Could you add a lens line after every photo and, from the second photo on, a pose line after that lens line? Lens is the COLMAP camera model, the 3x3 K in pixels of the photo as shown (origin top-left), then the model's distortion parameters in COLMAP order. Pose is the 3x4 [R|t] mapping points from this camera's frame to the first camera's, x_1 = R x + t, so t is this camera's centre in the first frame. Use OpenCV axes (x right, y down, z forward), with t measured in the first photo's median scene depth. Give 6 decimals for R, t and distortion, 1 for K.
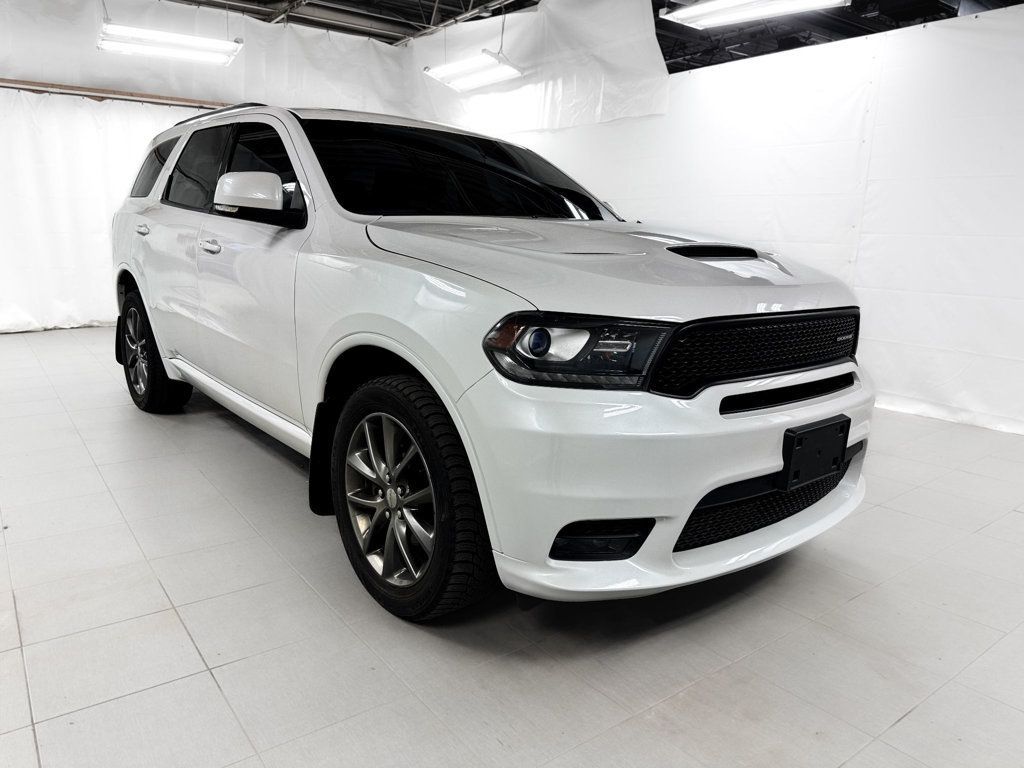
lens RADIAL K [[725.9, 0, 505.8], [0, 725.9, 383.1], [0, 0, 1]] dist [0.002344, -0.008980]
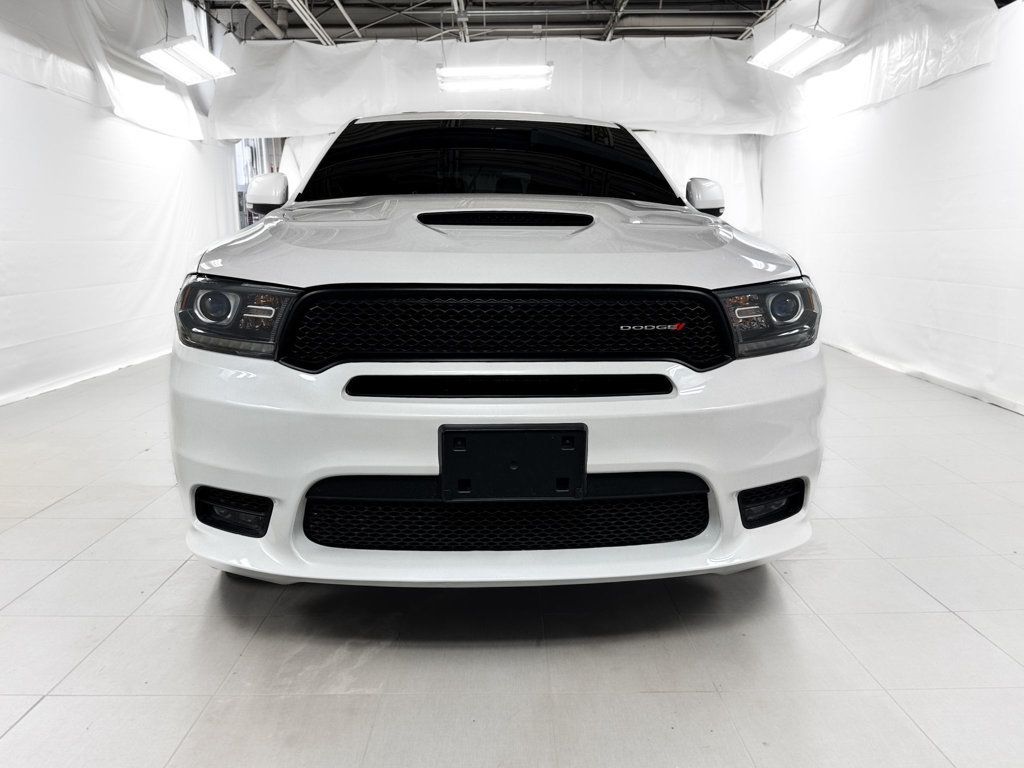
lens RADIAL K [[725.9, 0, 505.8], [0, 725.9, 383.1], [0, 0, 1]] dist [0.002344, -0.008980]
pose [[0.807964, 0.081570, -0.583559, 0.247443], [-0.095003, 0.995448, 0.007608, 0.001094], [0.581523, 0.049293, 0.812035, 0.104891]]
